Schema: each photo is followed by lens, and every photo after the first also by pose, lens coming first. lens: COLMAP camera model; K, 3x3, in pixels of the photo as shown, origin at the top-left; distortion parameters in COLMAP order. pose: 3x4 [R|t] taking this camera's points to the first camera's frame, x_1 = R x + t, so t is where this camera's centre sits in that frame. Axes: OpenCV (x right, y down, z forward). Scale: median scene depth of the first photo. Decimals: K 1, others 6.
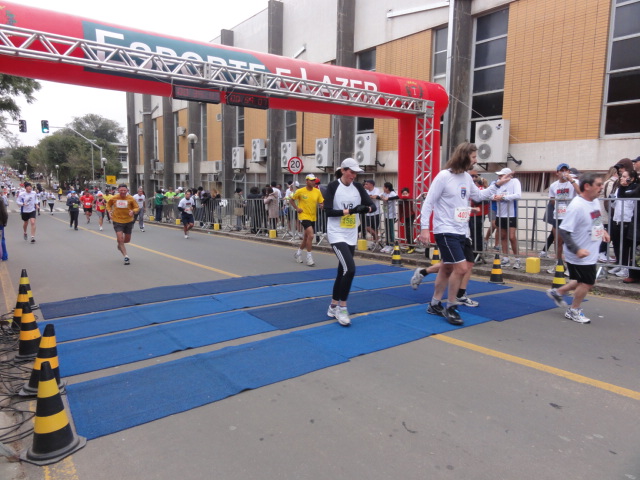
lens RADIAL K [[449.6, 0, 320.3], [0, 449.6, 238.3], [0, 0, 1]] dist [-0.009797, -0.002043]
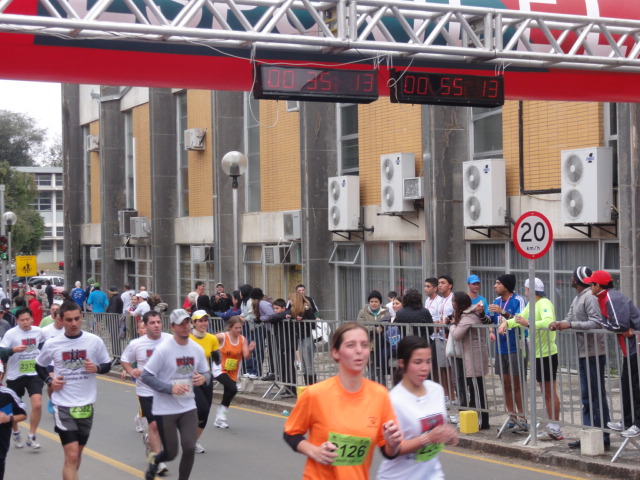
lens RADIAL K [[1161.2, 0, 319.2], [0, 1161.2, 243.1], [0, 0, 1]] dist [-0.031987, 0.000000]
pose [[0.984554, -0.035344, -0.171475, -0.083968], [0.014033, 0.992191, -0.123936, -0.054634], [0.174516, 0.119615, 0.977362, 0.071925]]
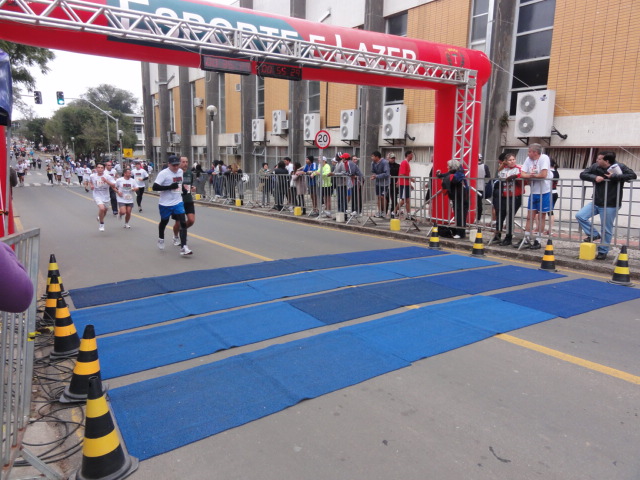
lens RADIAL K [[456.4, 0, 320.1], [0, 456.4, 240.6], [0, 0, 1]] dist [-0.010336, -0.003915]
pose [[0.999345, 0.006726, -0.035549, -0.033038], [-0.004438, 0.997937, 0.064041, -0.014221], [0.035906, -0.063841, 0.997314, 0.032608]]
